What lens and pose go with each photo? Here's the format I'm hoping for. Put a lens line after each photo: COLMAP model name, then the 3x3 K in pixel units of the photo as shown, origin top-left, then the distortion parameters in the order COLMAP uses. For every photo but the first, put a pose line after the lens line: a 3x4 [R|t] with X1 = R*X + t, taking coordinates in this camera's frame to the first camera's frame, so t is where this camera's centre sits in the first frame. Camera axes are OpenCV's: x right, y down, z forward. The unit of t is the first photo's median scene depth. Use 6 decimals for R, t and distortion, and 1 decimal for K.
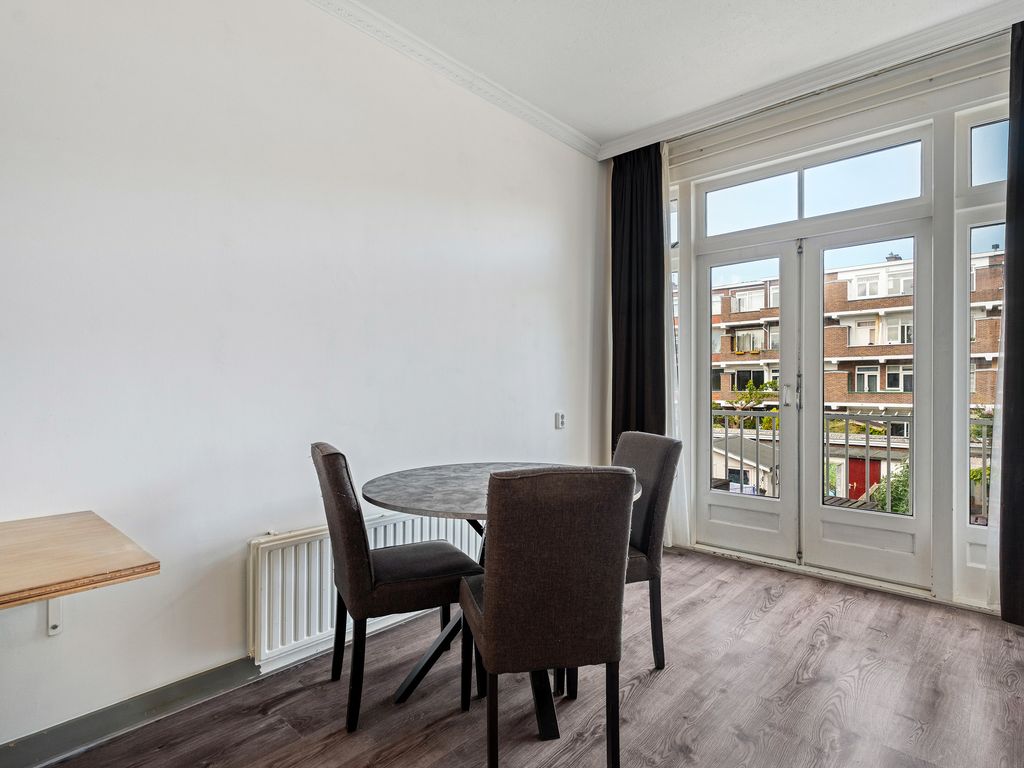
lens RADIAL K [[534.6, 0, 512.0], [0, 534.6, 384.0], [0, 0, 1]] dist [0.001280, 0.002131]
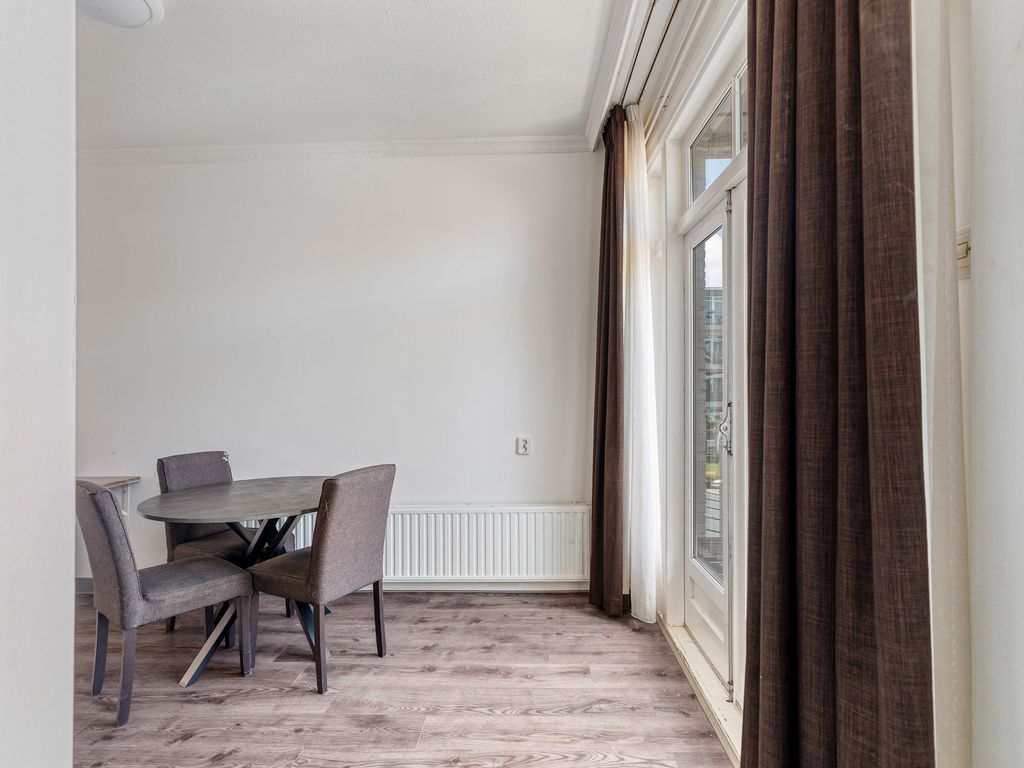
lens RADIAL K [[534.6, 0, 512.0], [0, 534.6, 384.0], [0, 0, 1]] dist [0.001280, 0.002131]
pose [[0.651126, -0.014630, -0.758829, 0.848260], [0.017261, 0.999841, -0.004466, -0.041250], [0.758774, -0.010190, 0.651275, 0.386622]]
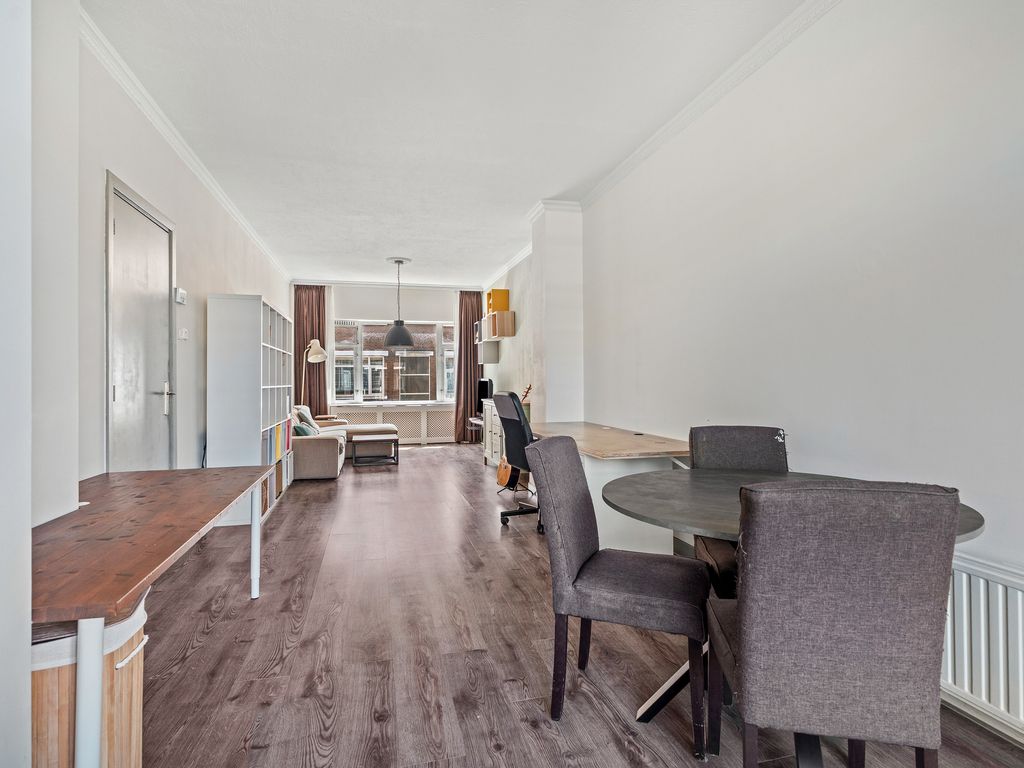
lens RADIAL K [[539.9, 0, 512.0], [0, 539.9, 384.0], [0, 0, 1]] dist [-0.000481, 0.000766]
pose [[-0.541355, 0.009483, -0.840740, 0.558808], [0.011150, 0.999929, 0.004099, 0.001472], [0.840720, -0.007156, -0.541423, 0.701024]]
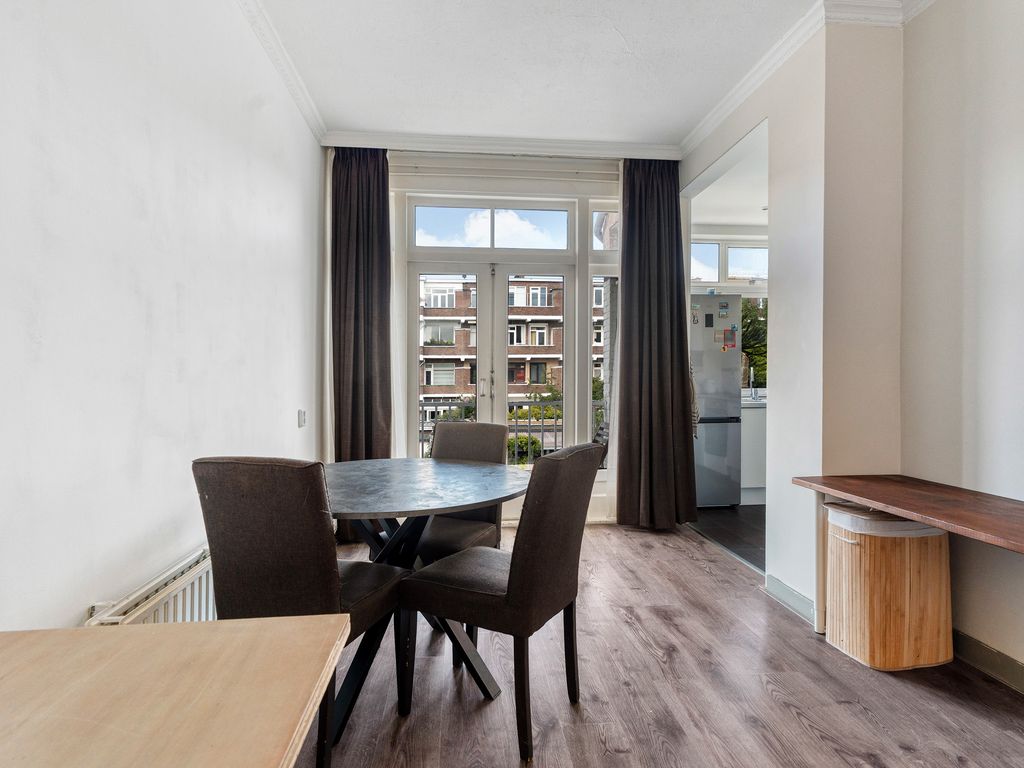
lens RADIAL K [[541.9, 0, 505.4], [0, 541.9, 383.6], [0, 0, 1]] dist [0.000076, 0.000752]
pose [[0.668906, -0.007742, 0.743307, -0.384274], [0.000447, 0.999950, 0.010012, -0.000487], [-0.743347, -0.006365, 0.668876, 0.118377]]
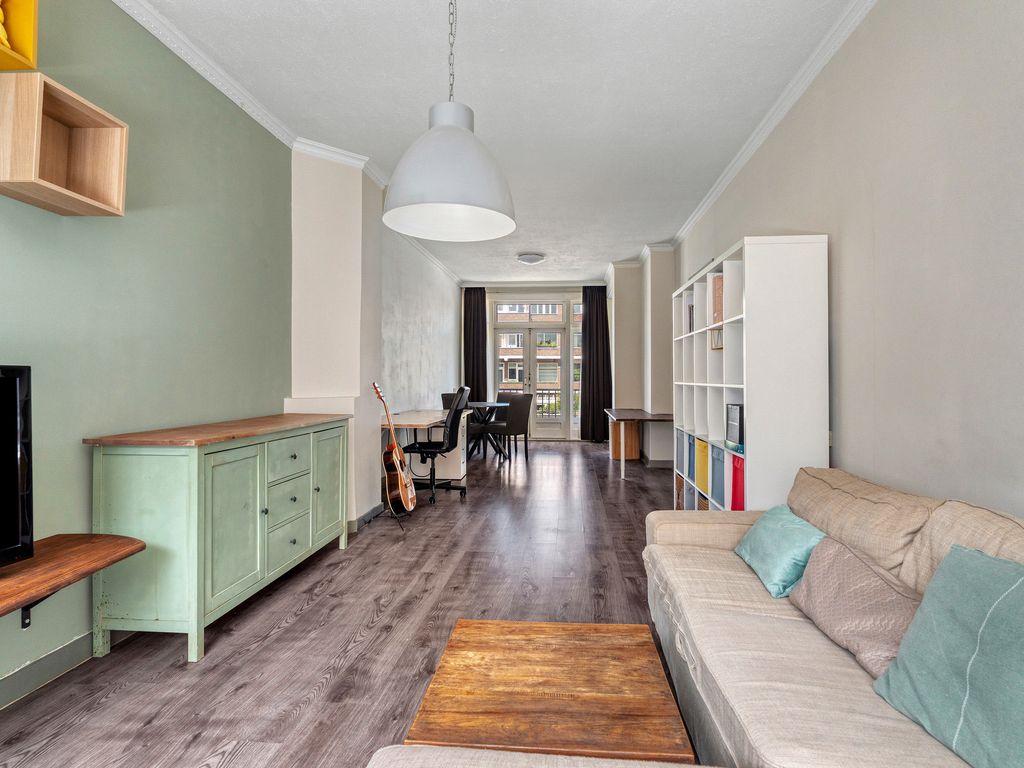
lens RADIAL K [[559.6, 0, 521.1], [0, 559.6, 366.1], [0, 0, 1]] dist [-0.002944, 0.000087]
pose [[0.791754, 0.013956, 0.610680, -1.350028], [-0.003705, 0.999830, -0.018045, -0.006607], [-0.610828, 0.012025, 0.791672, -1.379523]]
